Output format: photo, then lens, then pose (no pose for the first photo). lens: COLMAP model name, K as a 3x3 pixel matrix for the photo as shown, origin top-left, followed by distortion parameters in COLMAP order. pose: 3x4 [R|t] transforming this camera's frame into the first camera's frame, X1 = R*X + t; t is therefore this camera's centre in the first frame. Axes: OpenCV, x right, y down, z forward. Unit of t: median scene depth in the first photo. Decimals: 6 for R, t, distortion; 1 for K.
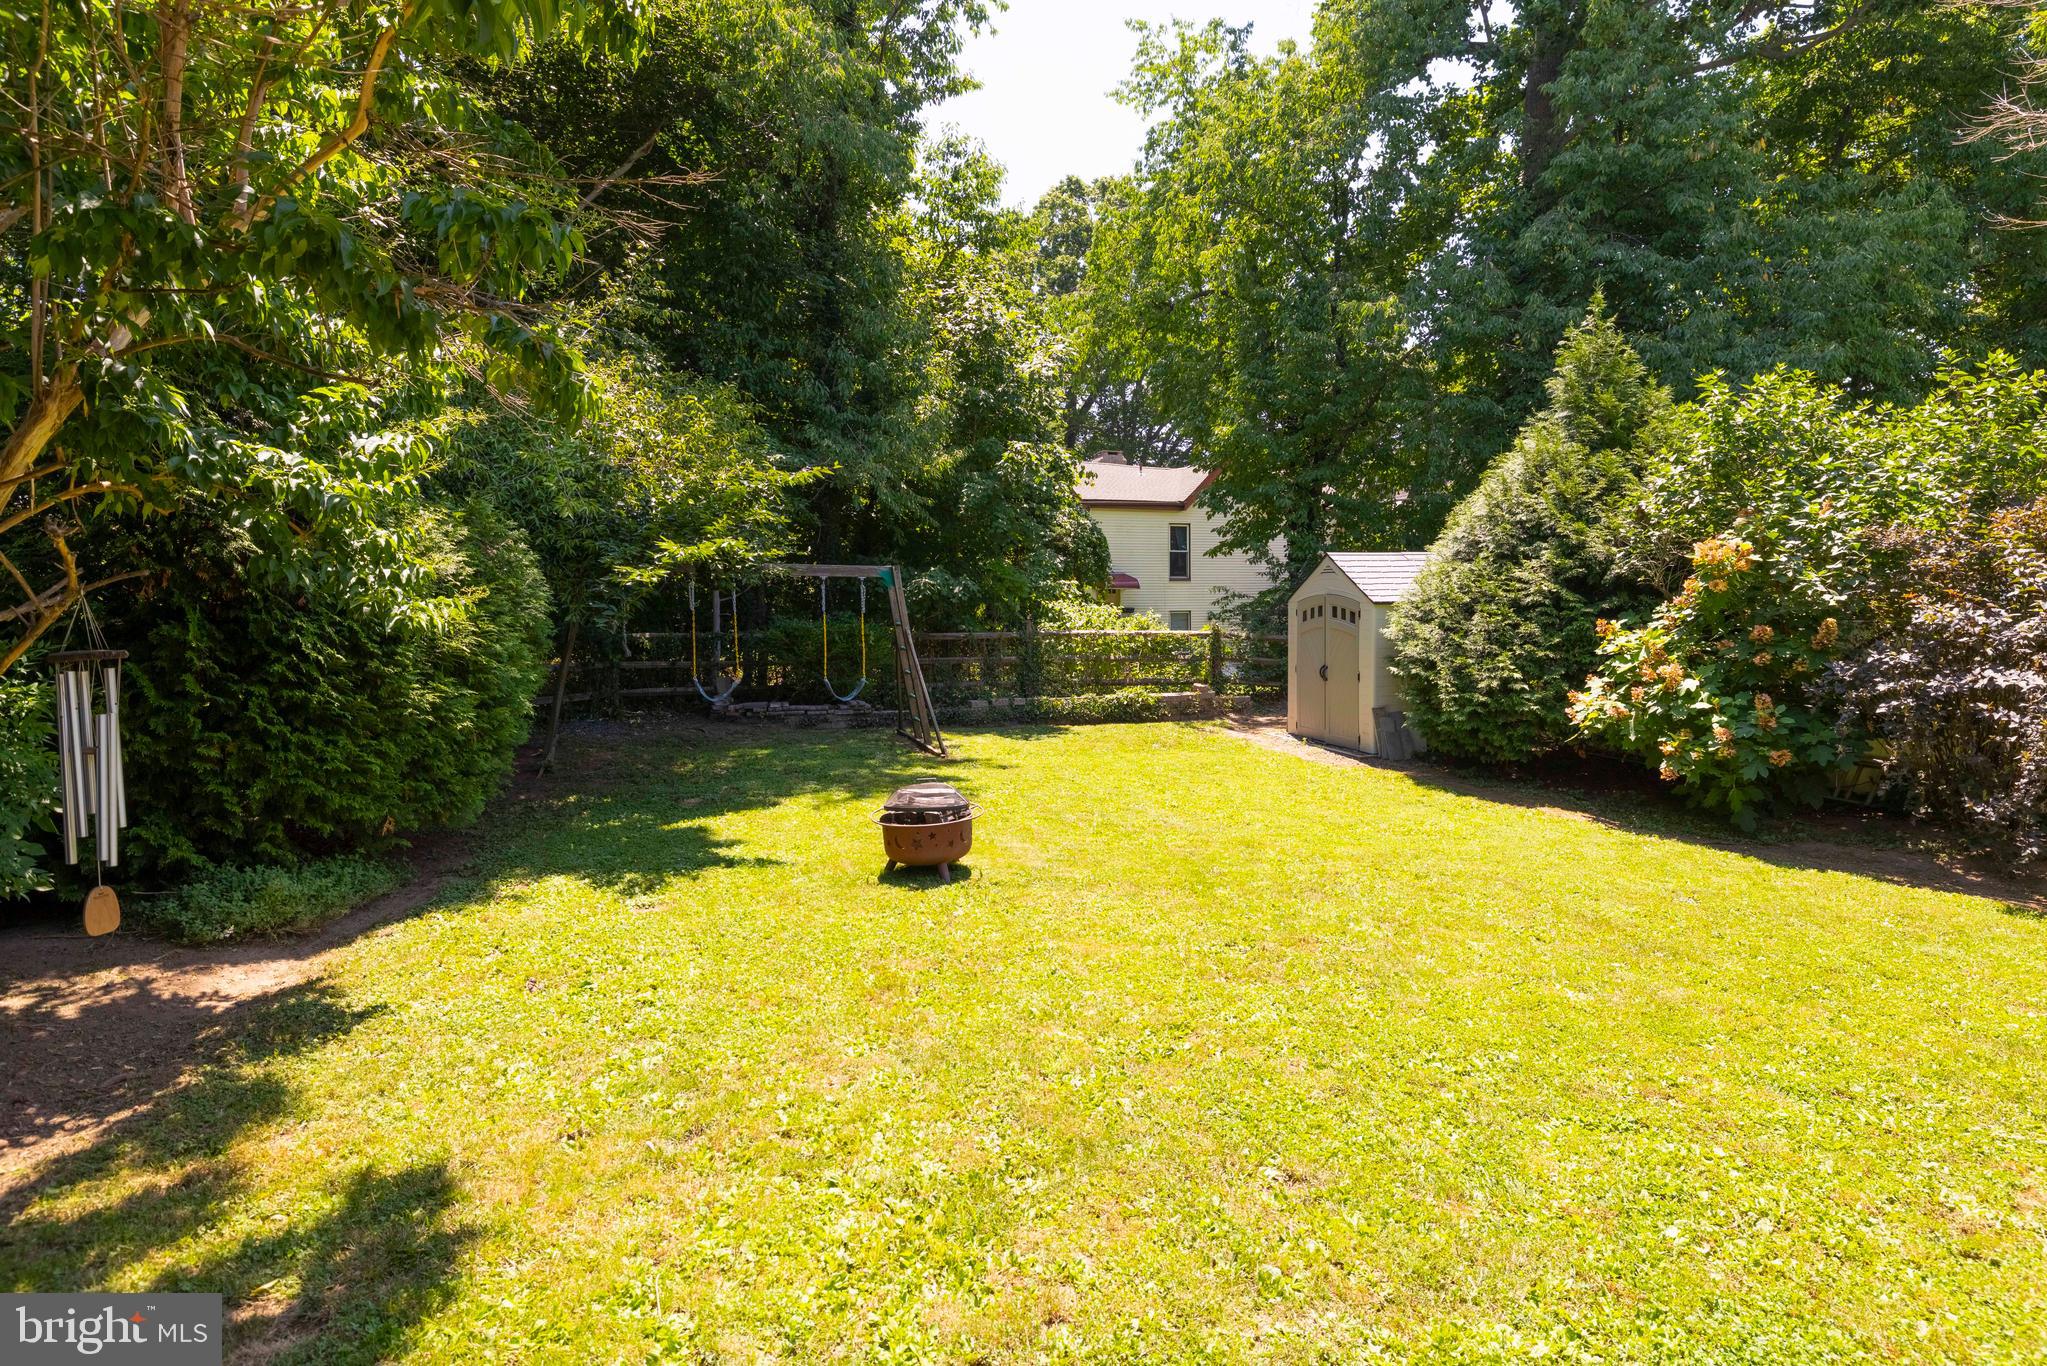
lens RADIAL K [[1088.8, 0, 1015.0], [0, 1088.8, 677.6], [0, 0, 1]] dist [0.001057, -0.000481]
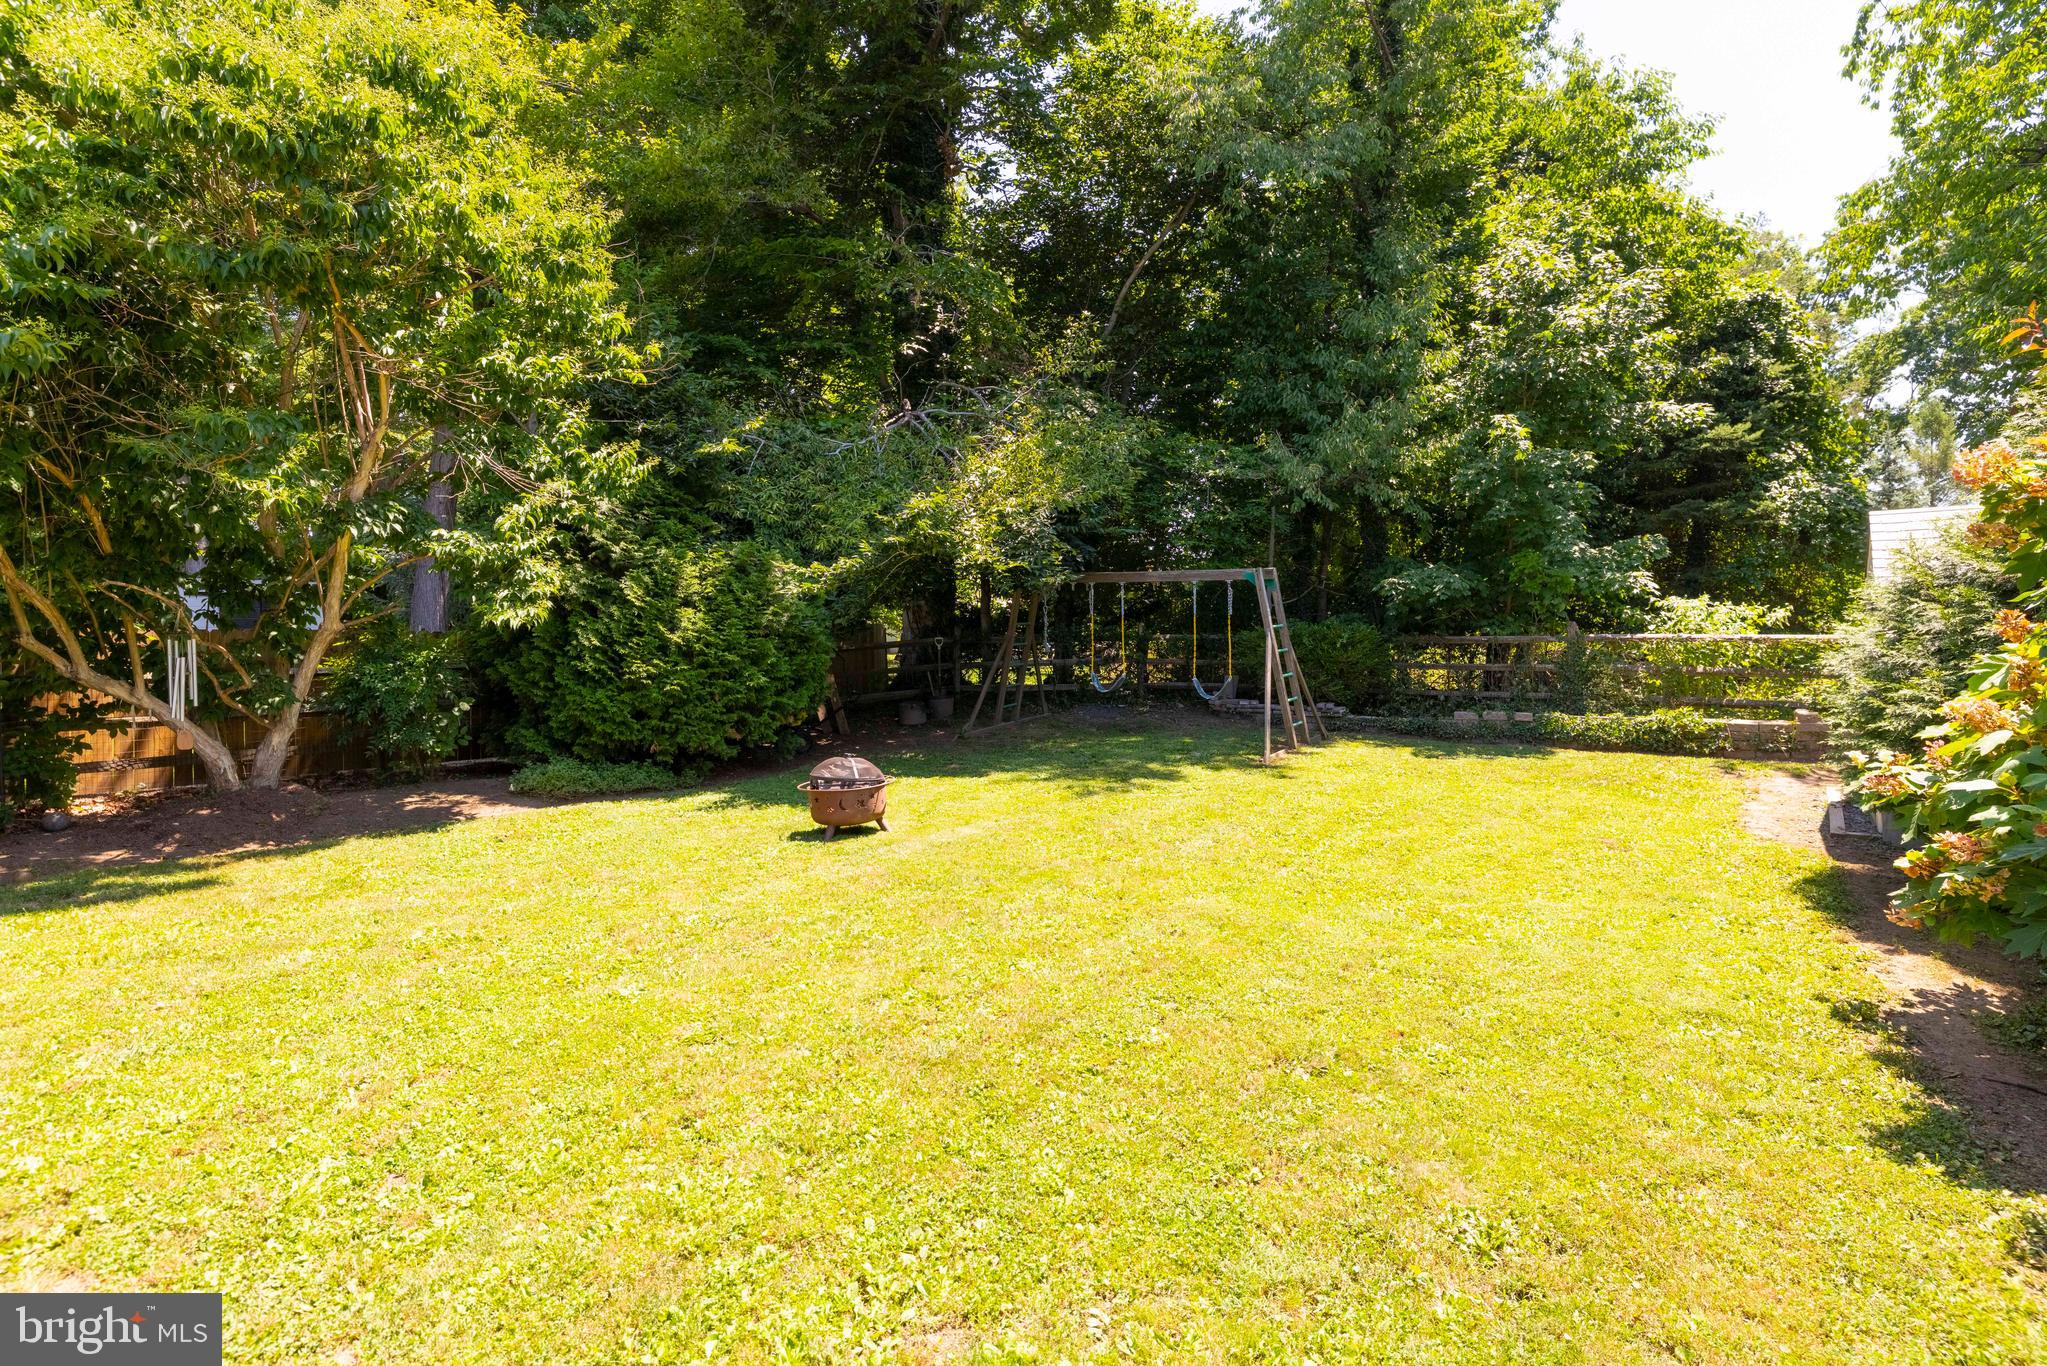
lens RADIAL K [[996.1, 0, 1014.0], [0, 996.1, 654.5], [0, 0, 1]] dist [0.002785, 0.000643]
pose [[0.607952, 0.019712, -0.793729, 0.616230], [-0.039623, 0.999199, -0.005534, -0.011007], [0.792984, 0.034814, 0.608247, 0.338845]]
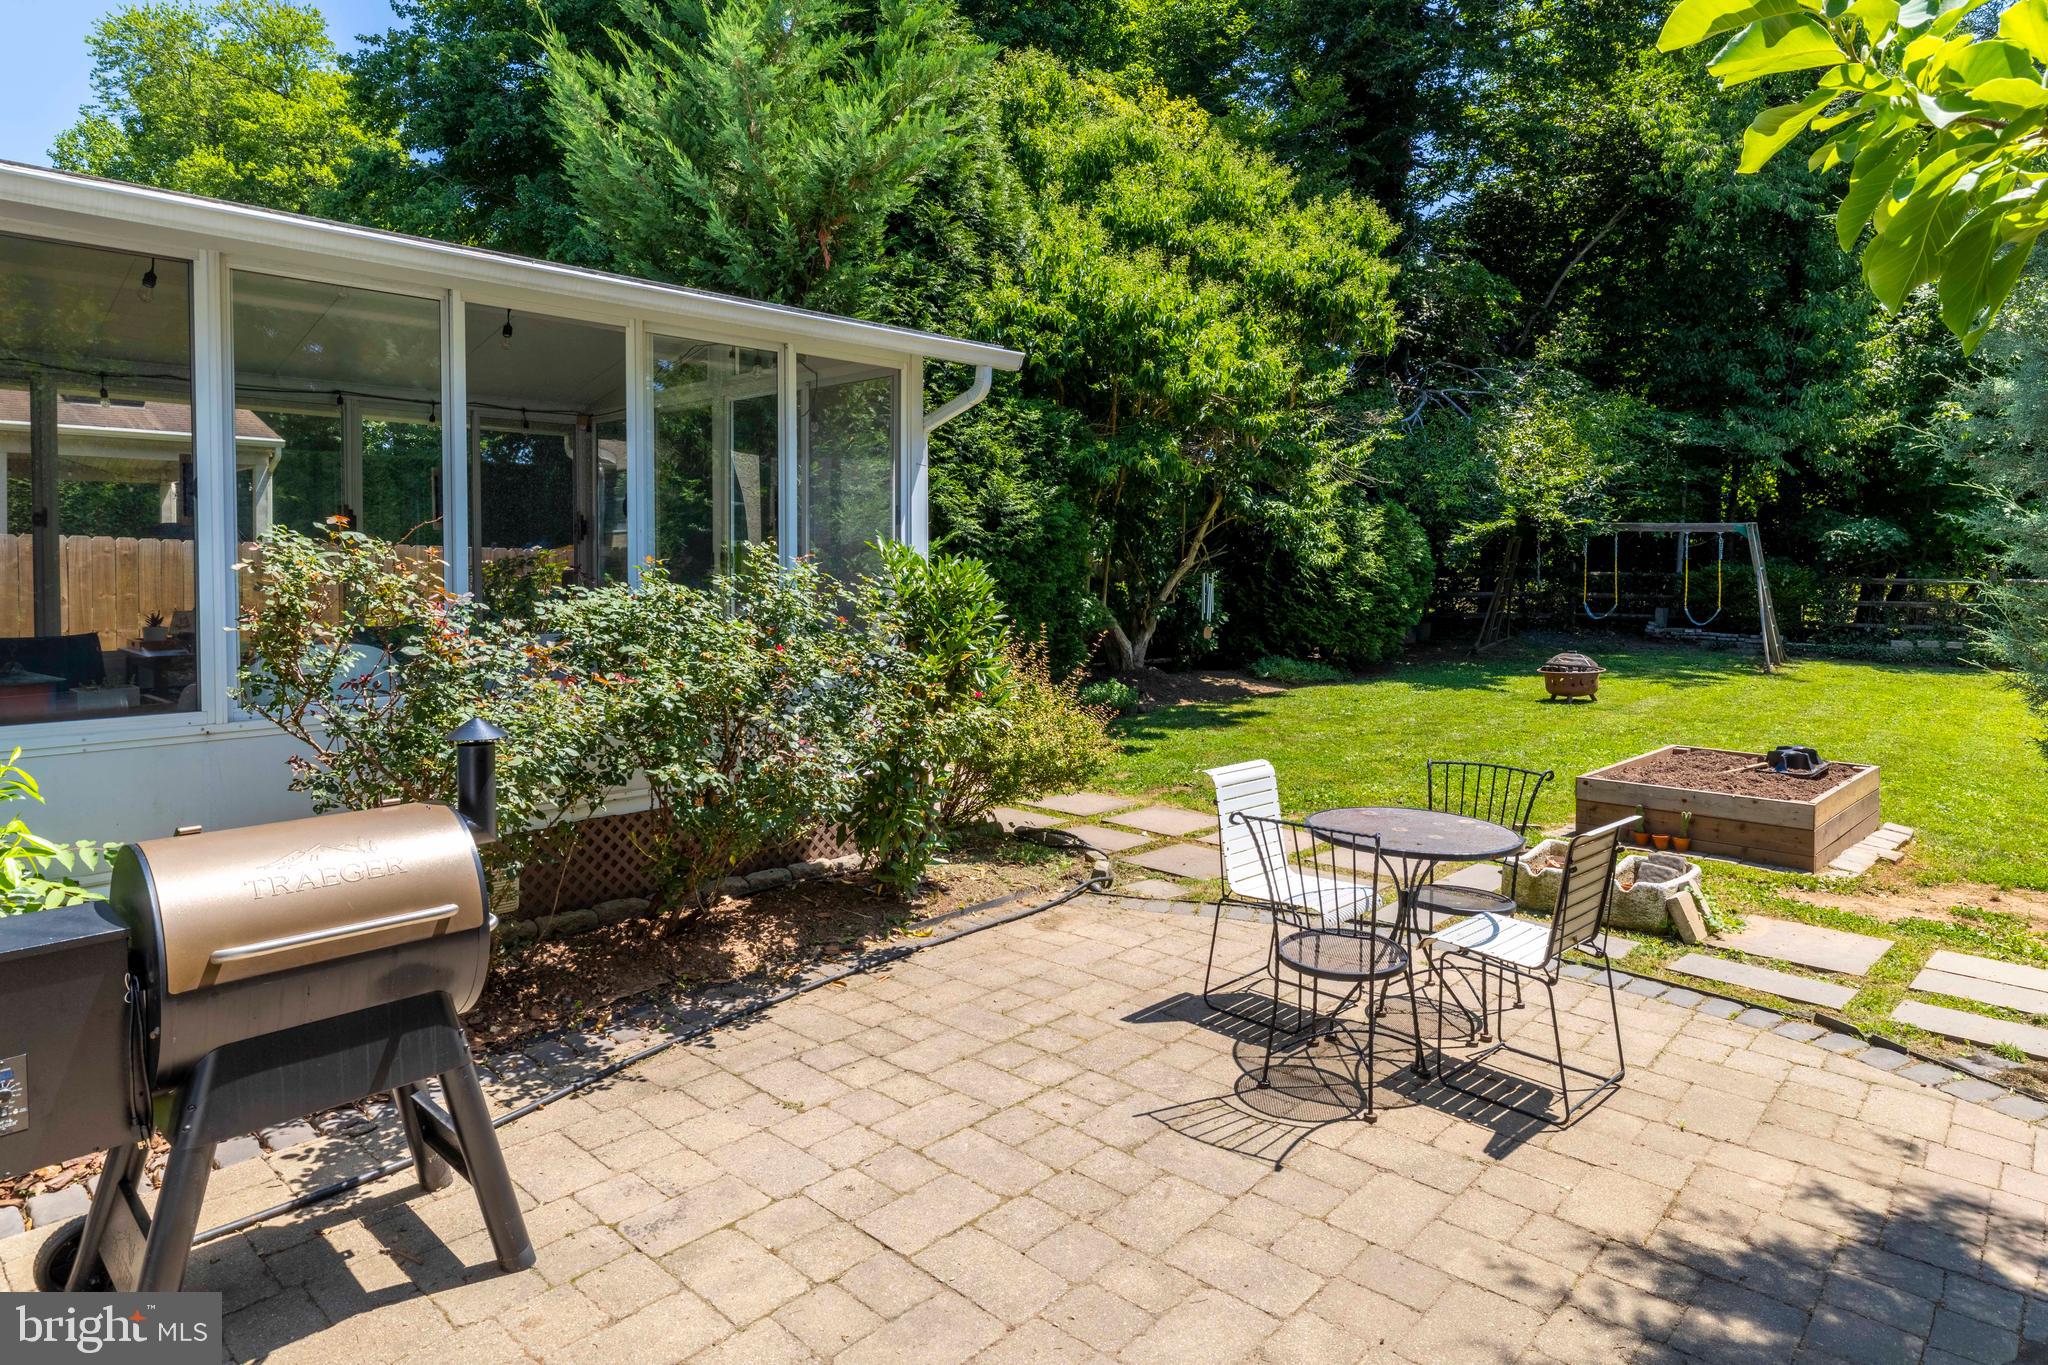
lens RADIAL K [[1177.7, 0, 1021.7], [0, 1177.7, 600.6], [0, 0, 1]] dist [0.000155, -0.001268]
pose [[0.545470, 0.040918, -0.837131, 0.750973], [-0.055914, 0.998359, 0.012365, 0.024771], [0.836263, 0.040062, 0.546863, -0.606470]]
